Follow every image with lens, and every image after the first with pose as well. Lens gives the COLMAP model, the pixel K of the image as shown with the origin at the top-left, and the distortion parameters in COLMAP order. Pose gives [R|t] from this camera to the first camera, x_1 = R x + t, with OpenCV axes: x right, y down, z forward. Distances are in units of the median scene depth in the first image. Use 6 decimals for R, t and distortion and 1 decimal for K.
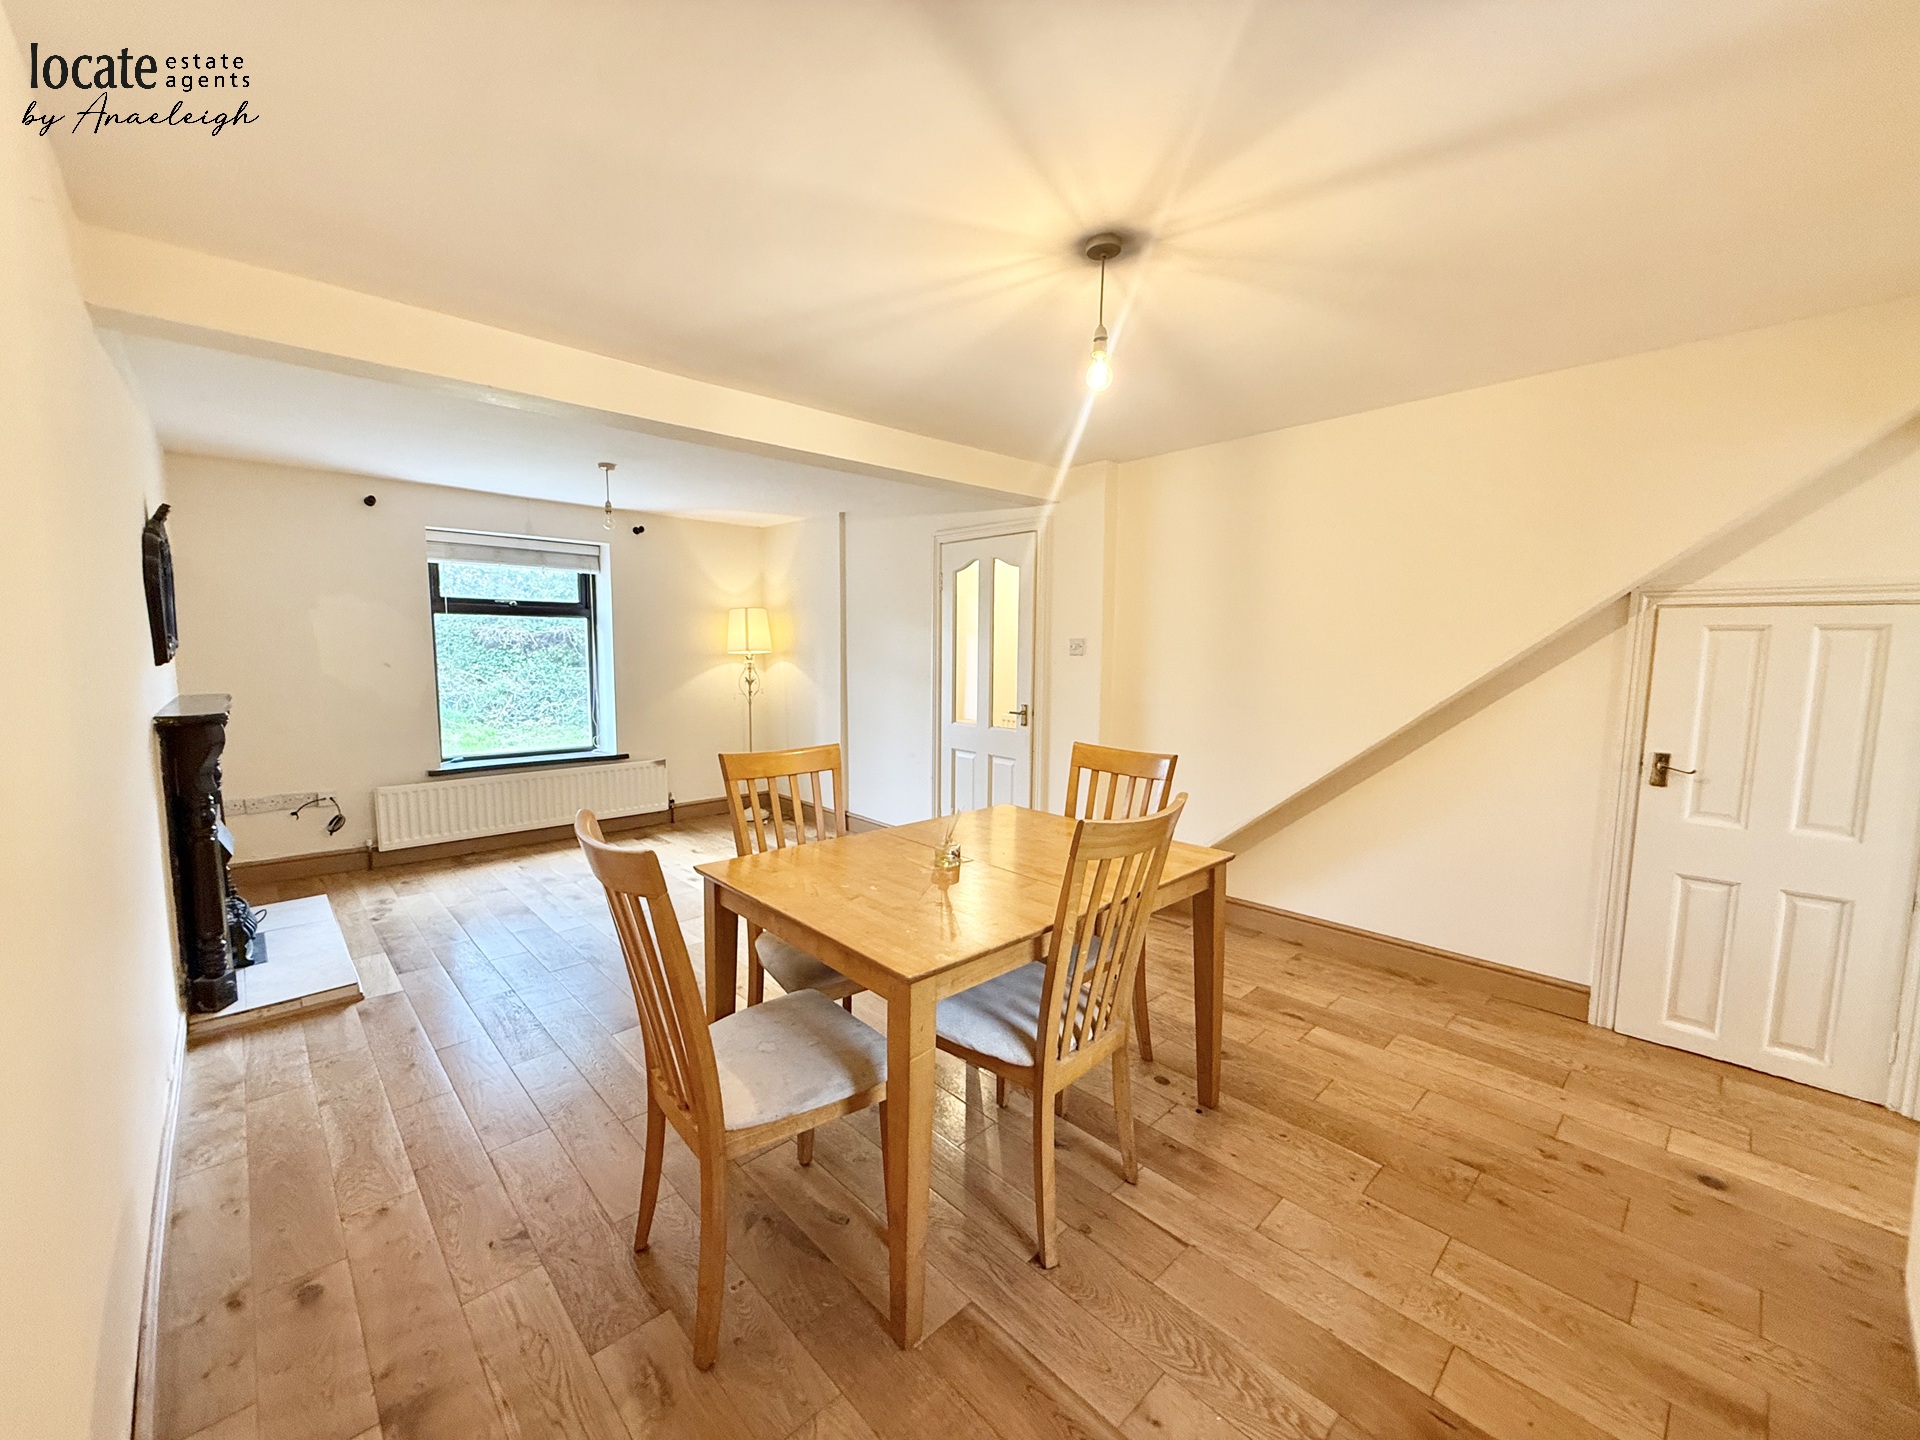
lens RADIAL K [[758.2, 0, 952.9], [0, 758.2, 723.5], [0, 0, 1]] dist [-0.000115, -0.000510]
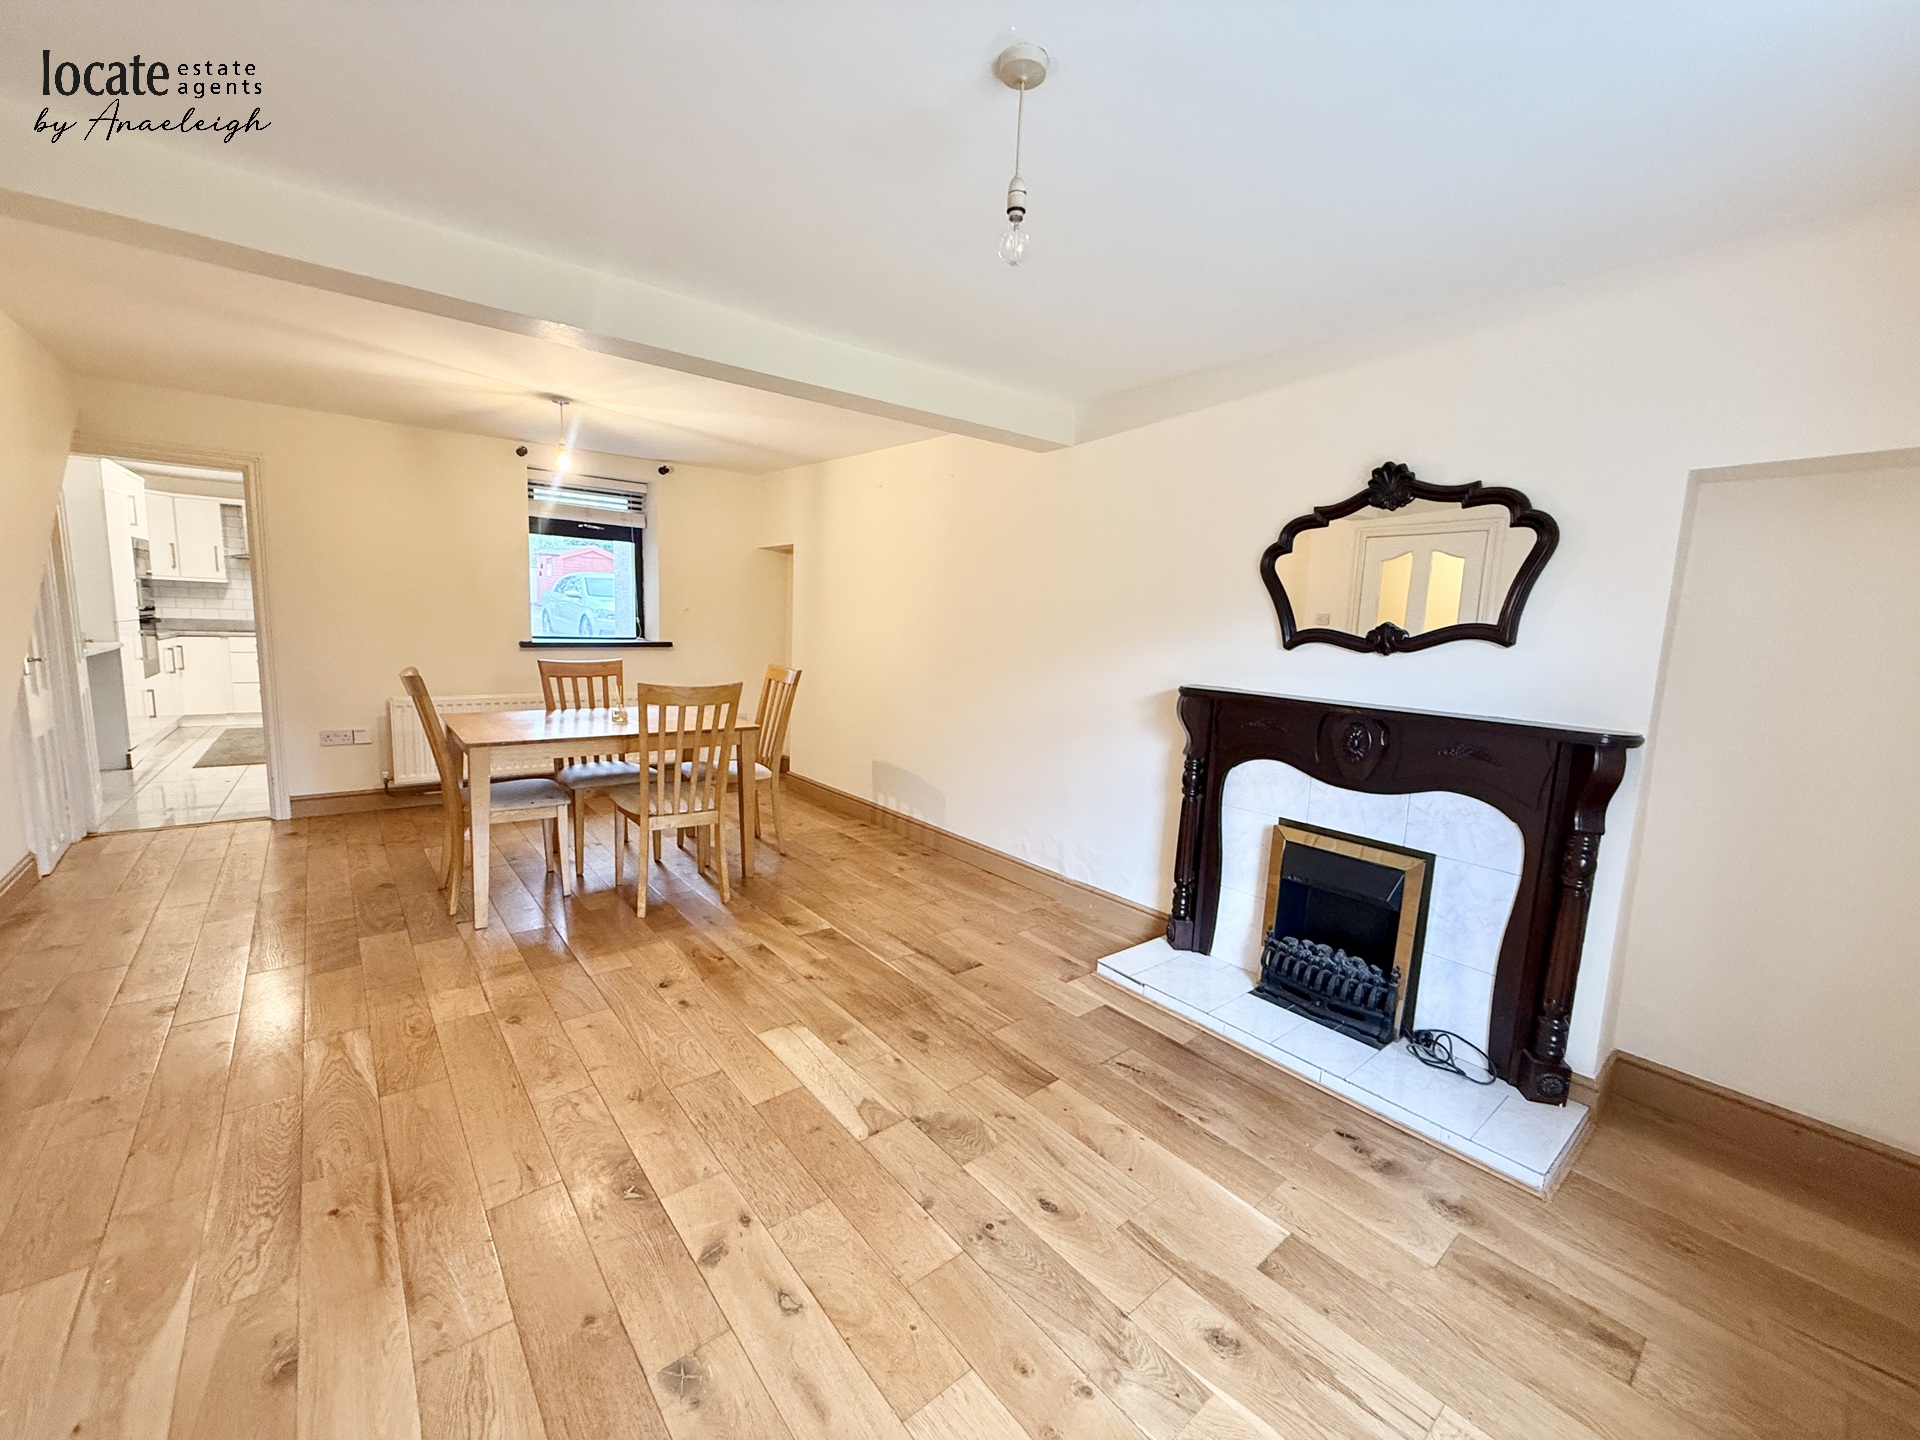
lens RADIAL K [[758.2, 0, 952.9], [0, 758.2, 723.5], [0, 0, 1]] dist [-0.000115, -0.000510]
pose [[-0.996535, -0.057873, 0.059735, -0.420322], [-0.041973, 0.969982, 0.239526, -0.126464], [-0.071804, 0.236189, -0.969051, 1.256740]]
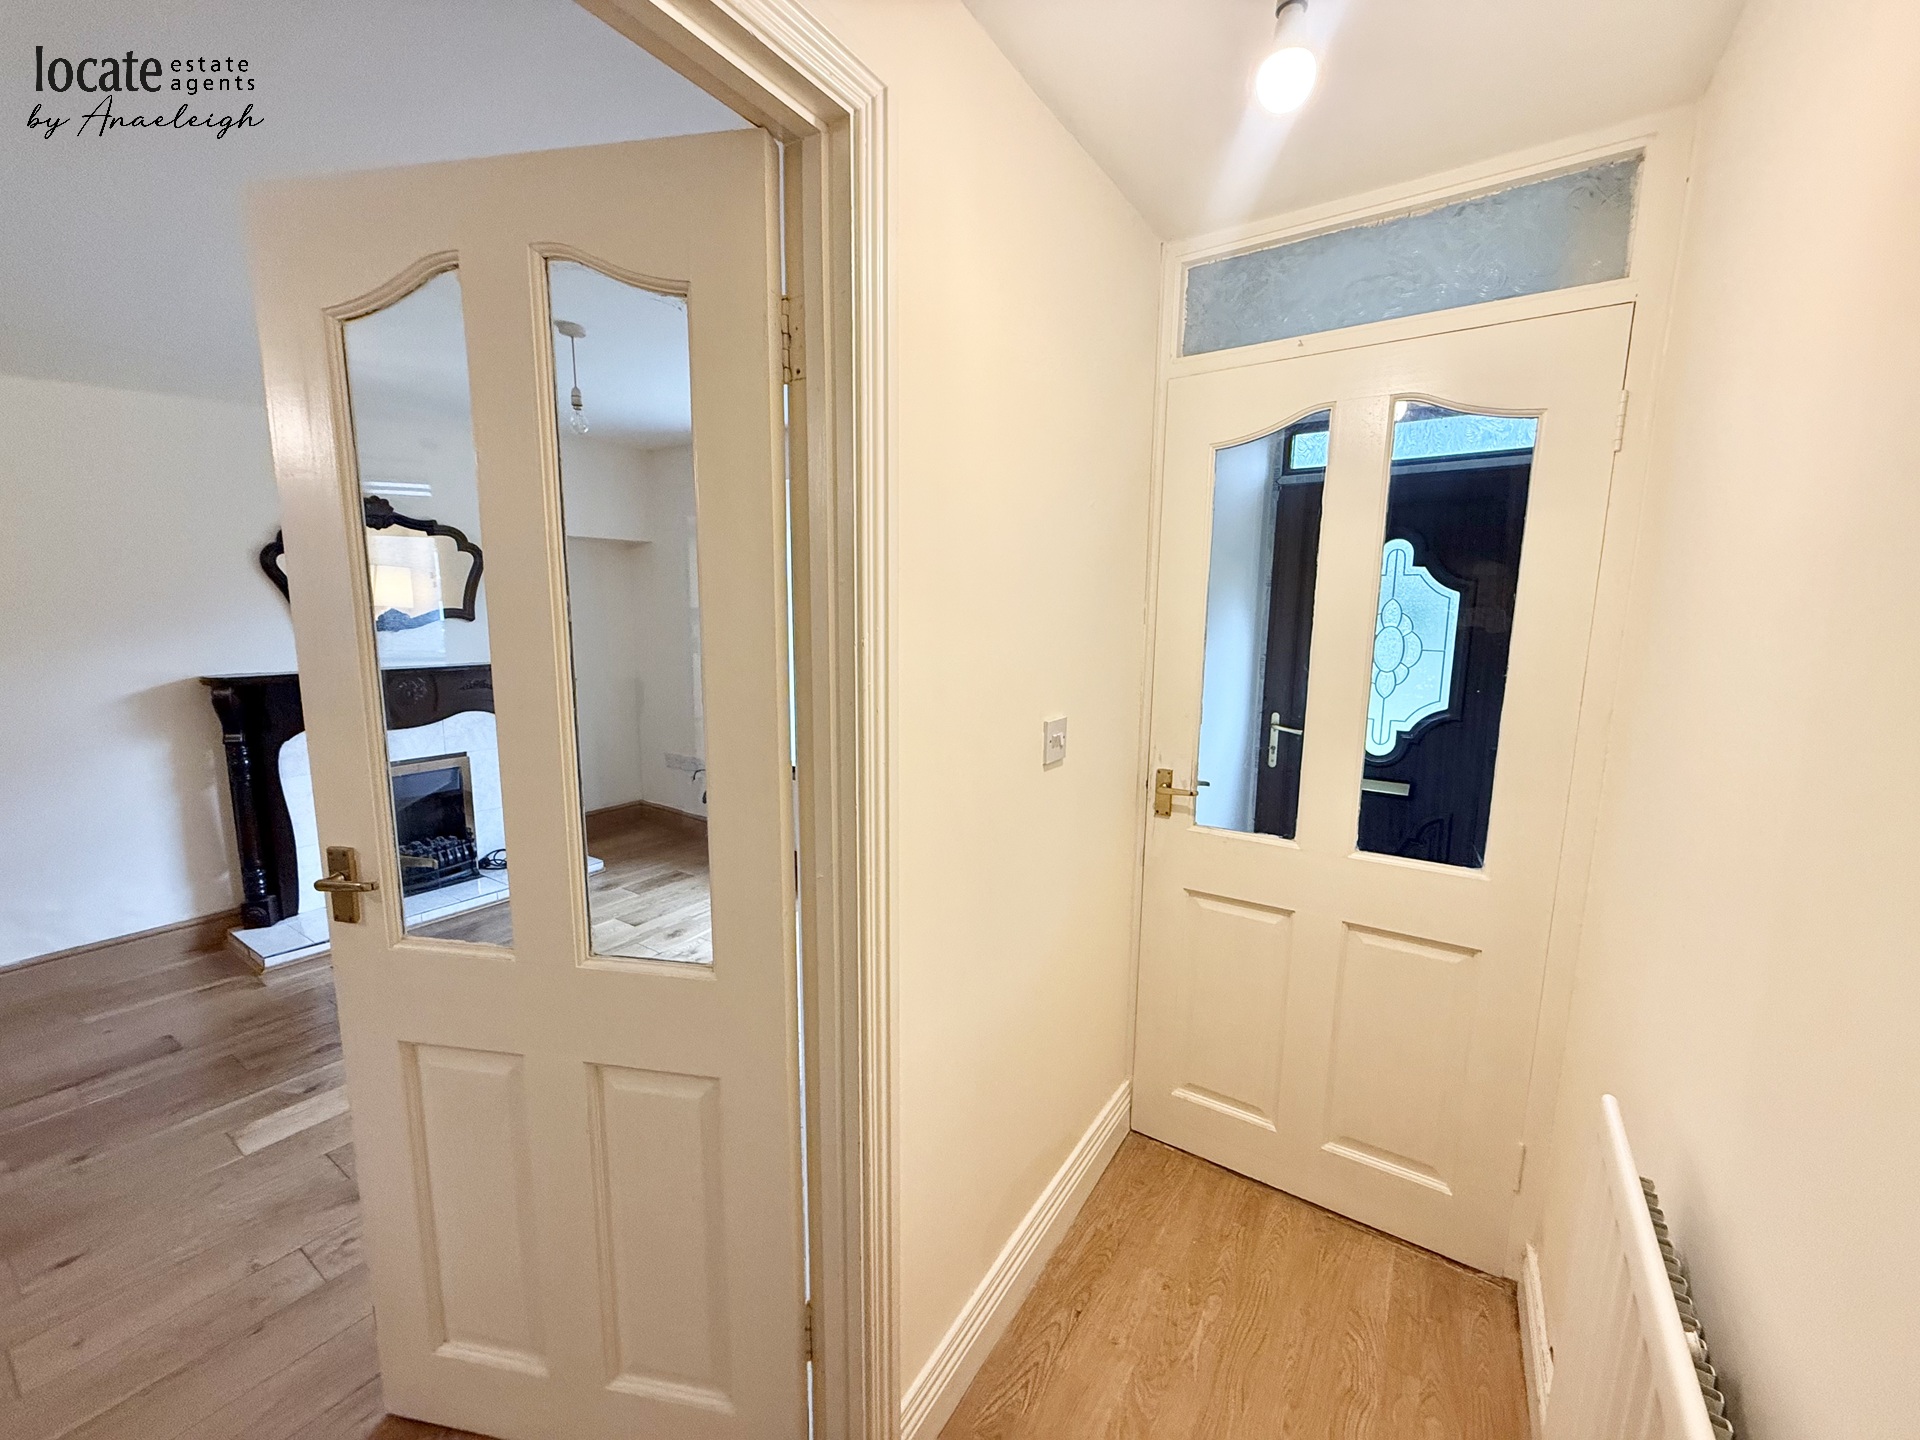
lens RADIAL K [[758.2, 0, 952.9], [0, 758.2, 723.5], [0, 0, 1]] dist [-0.000115, -0.000510]
pose [[0.226237, 0.139420, -0.964043, 0.220273], [-0.107186, 0.987257, 0.117623, -0.116215], [0.968157, 0.076721, 0.238298, 1.065960]]
